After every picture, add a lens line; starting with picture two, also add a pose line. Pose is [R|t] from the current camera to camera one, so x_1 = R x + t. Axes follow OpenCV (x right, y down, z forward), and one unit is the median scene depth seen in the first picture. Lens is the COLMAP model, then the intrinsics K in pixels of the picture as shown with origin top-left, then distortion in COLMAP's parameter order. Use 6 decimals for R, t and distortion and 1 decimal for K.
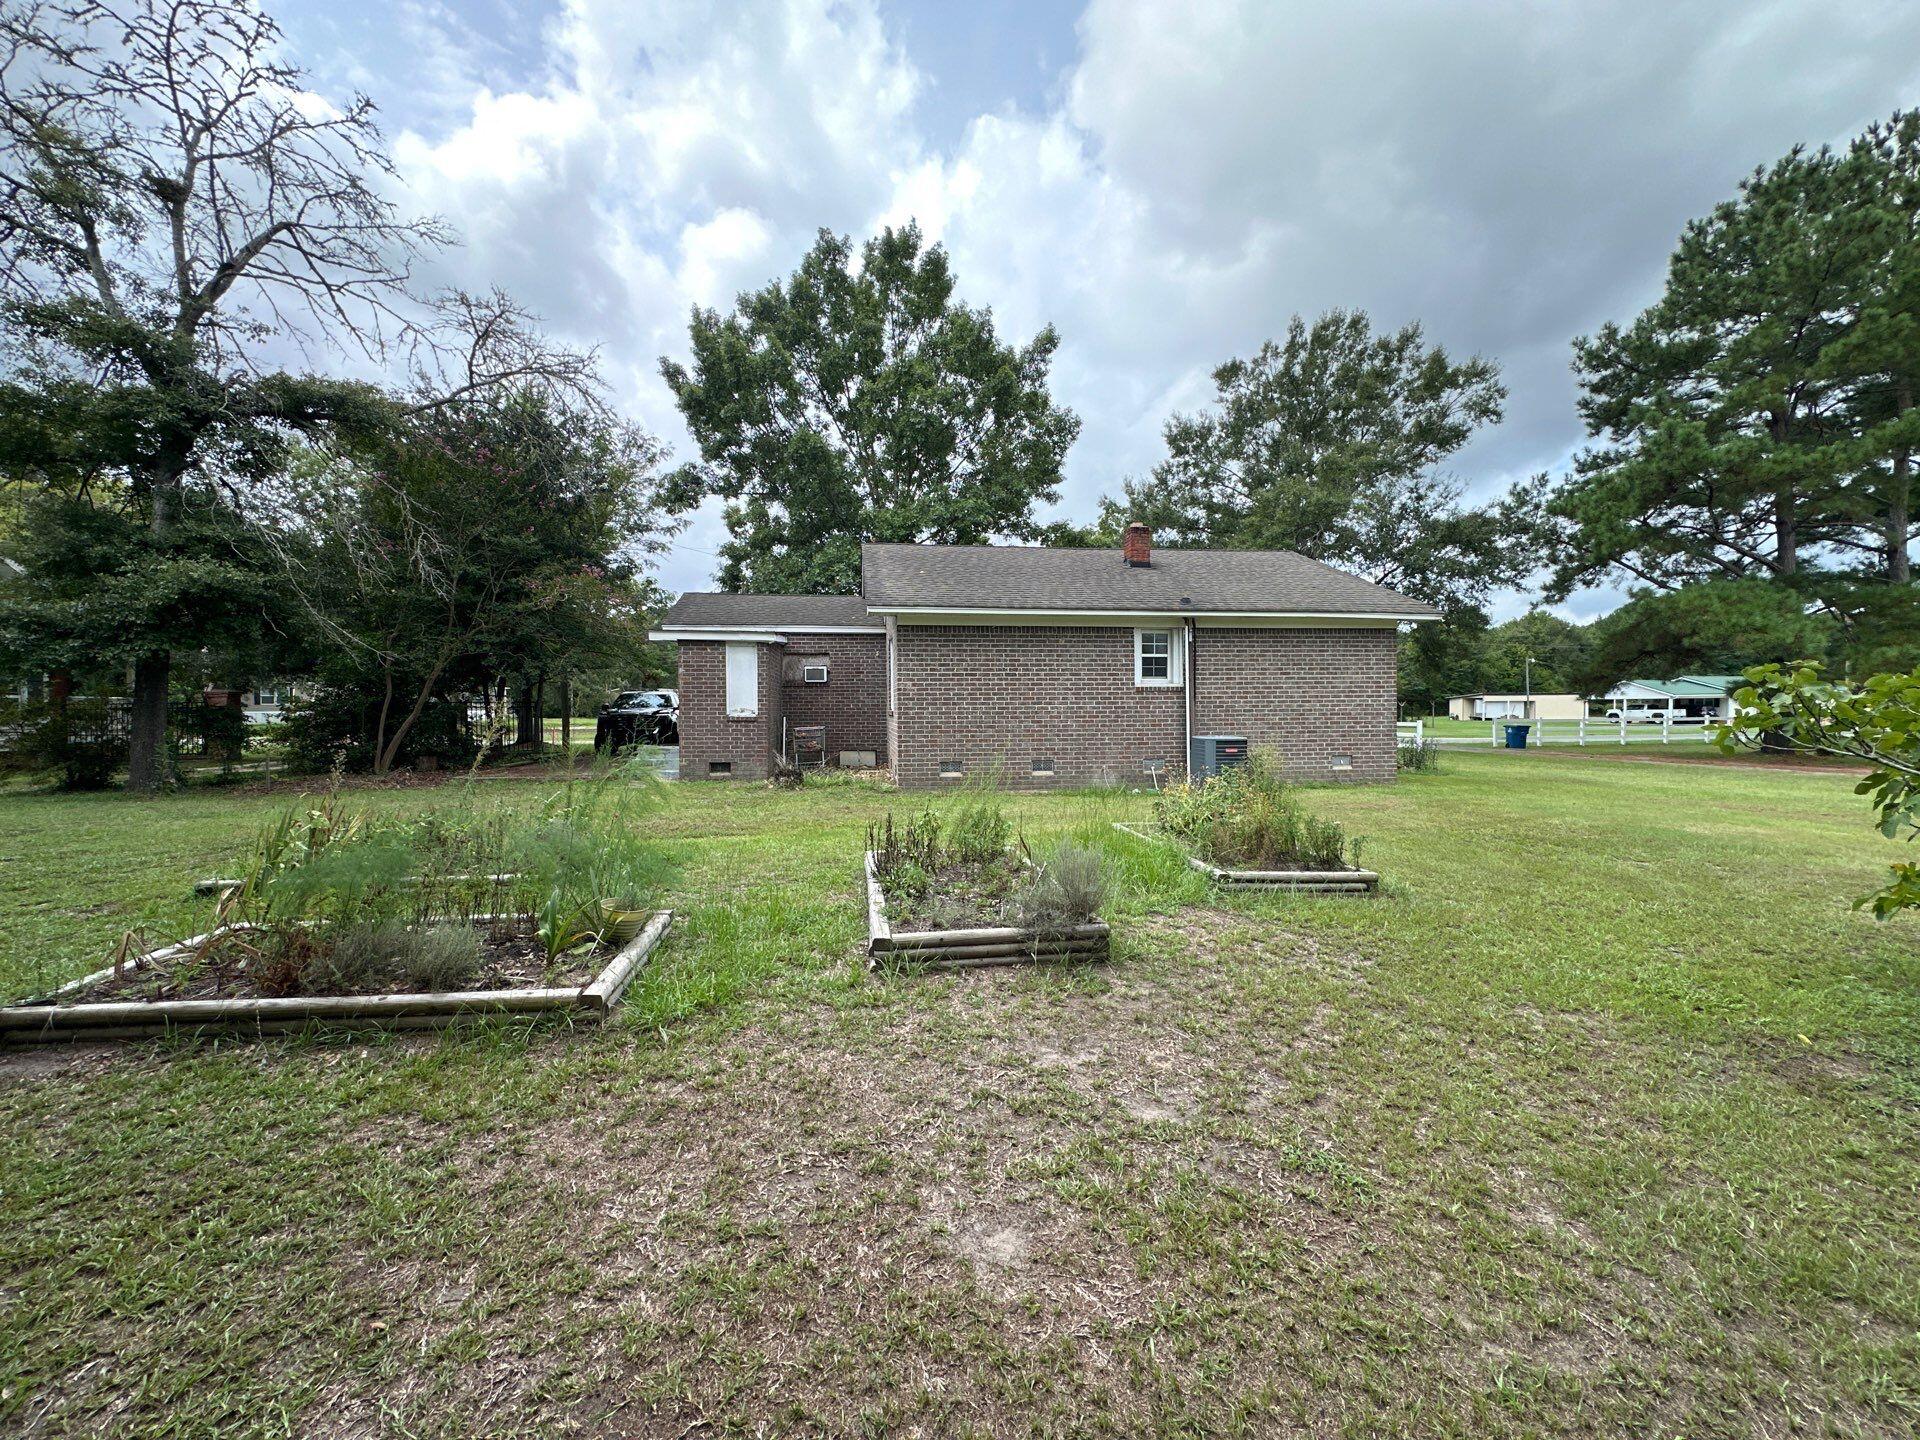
lens RADIAL K [[764.9, 0, 956.6], [0, 764.9, 720.0], [0, 0, 1]] dist [-0.002701, 0.000354]
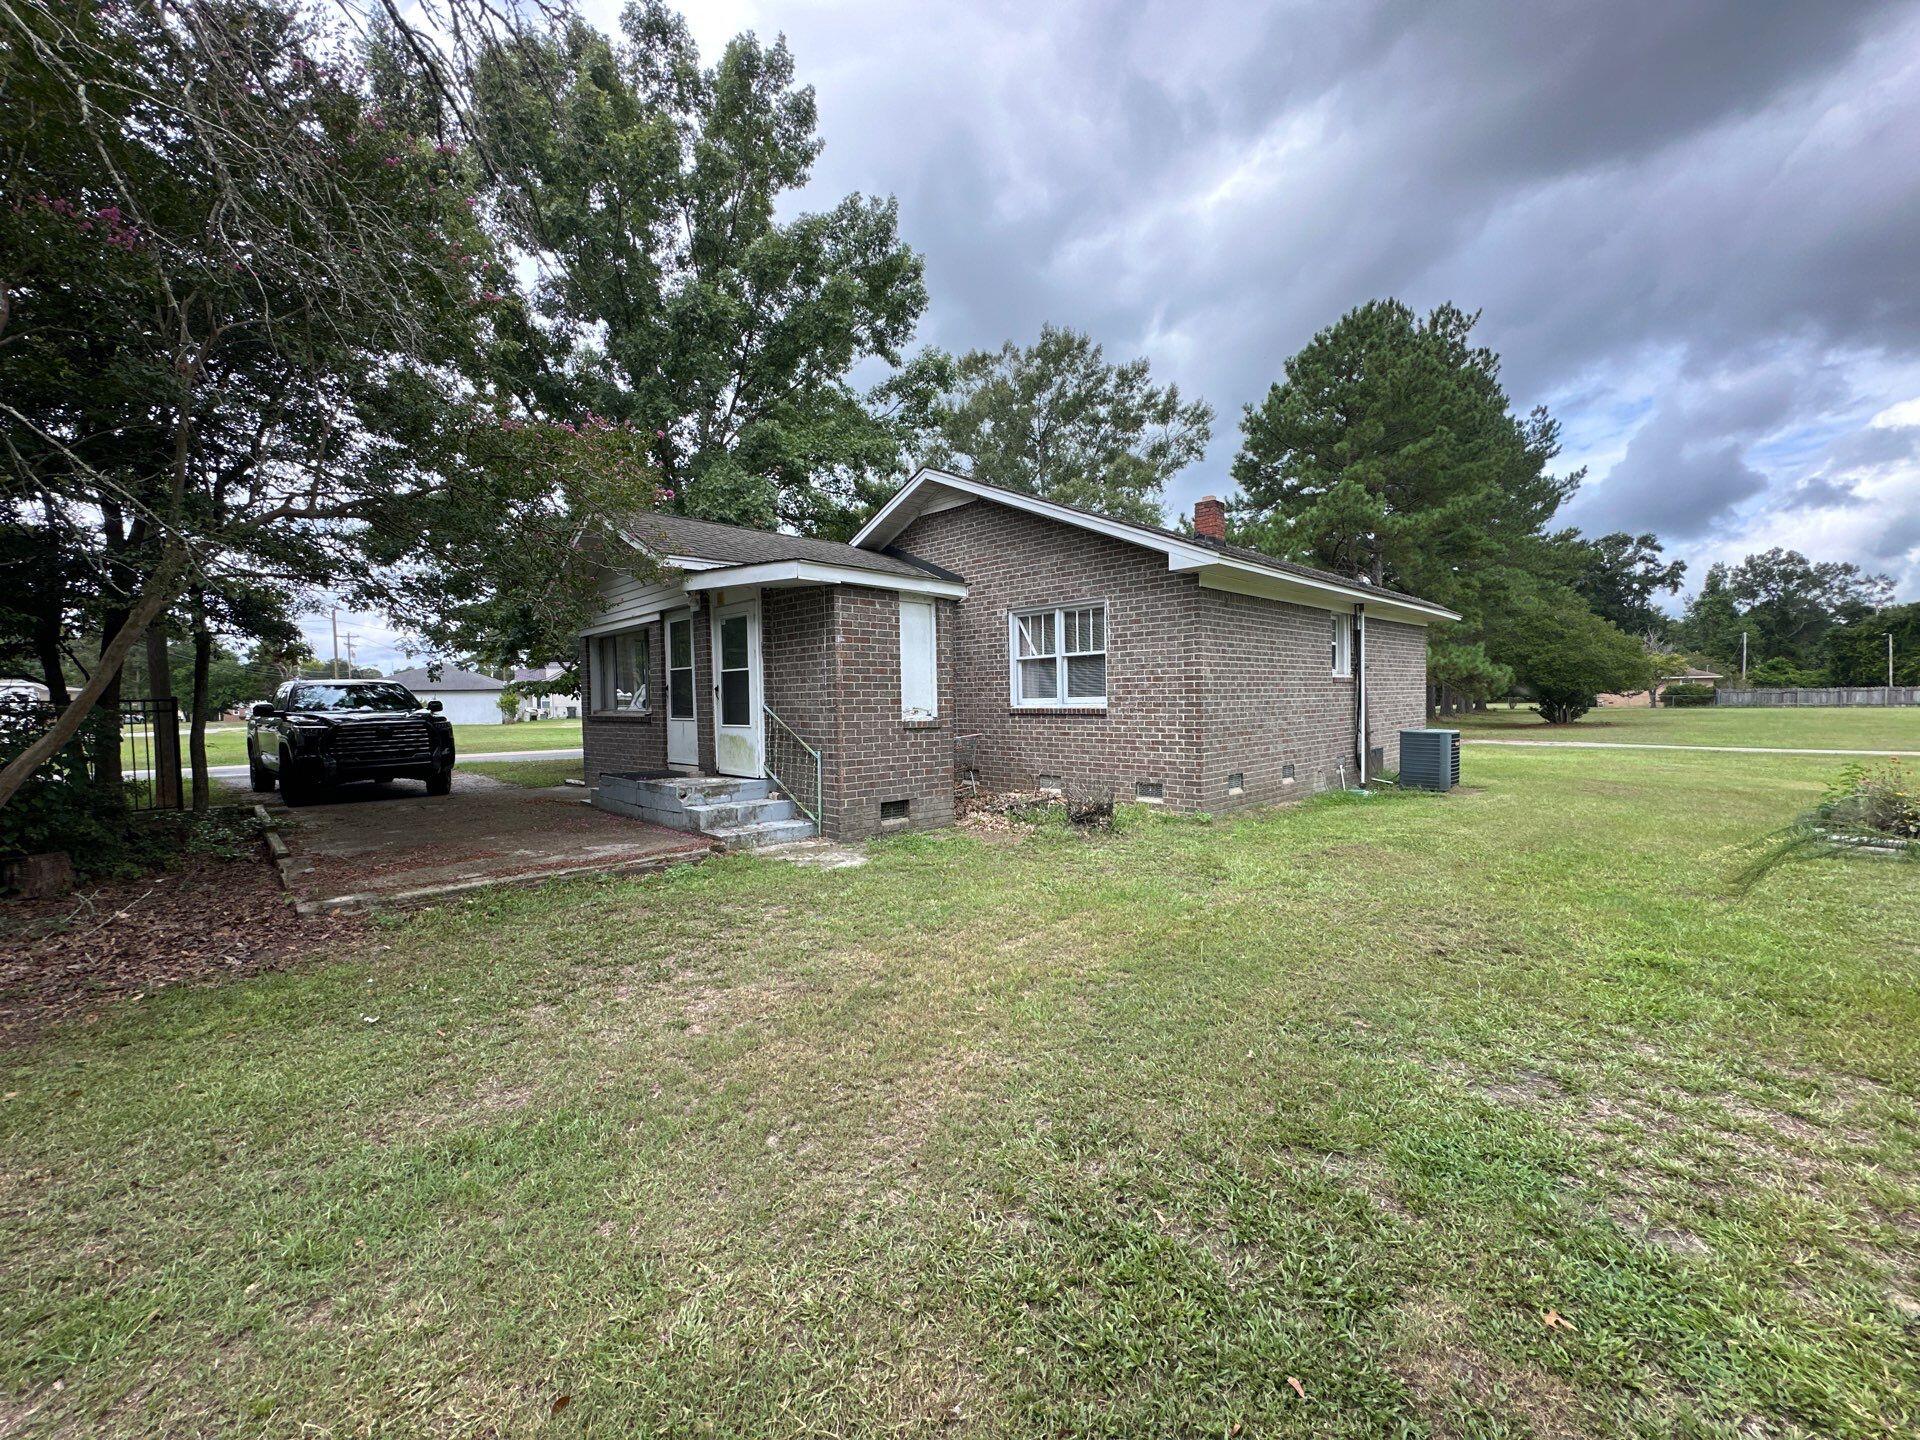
lens RADIAL K [[764.9, 0, 961.5], [0, 764.9, 716.2], [0, 0, 1]] dist [-0.002701, 0.000354]
pose [[0.813184, -0.010716, 0.581908, -0.599655], [0.003601, 0.999904, 0.013382, -0.016080], [-0.581995, -0.008787, 0.813145, 0.498504]]
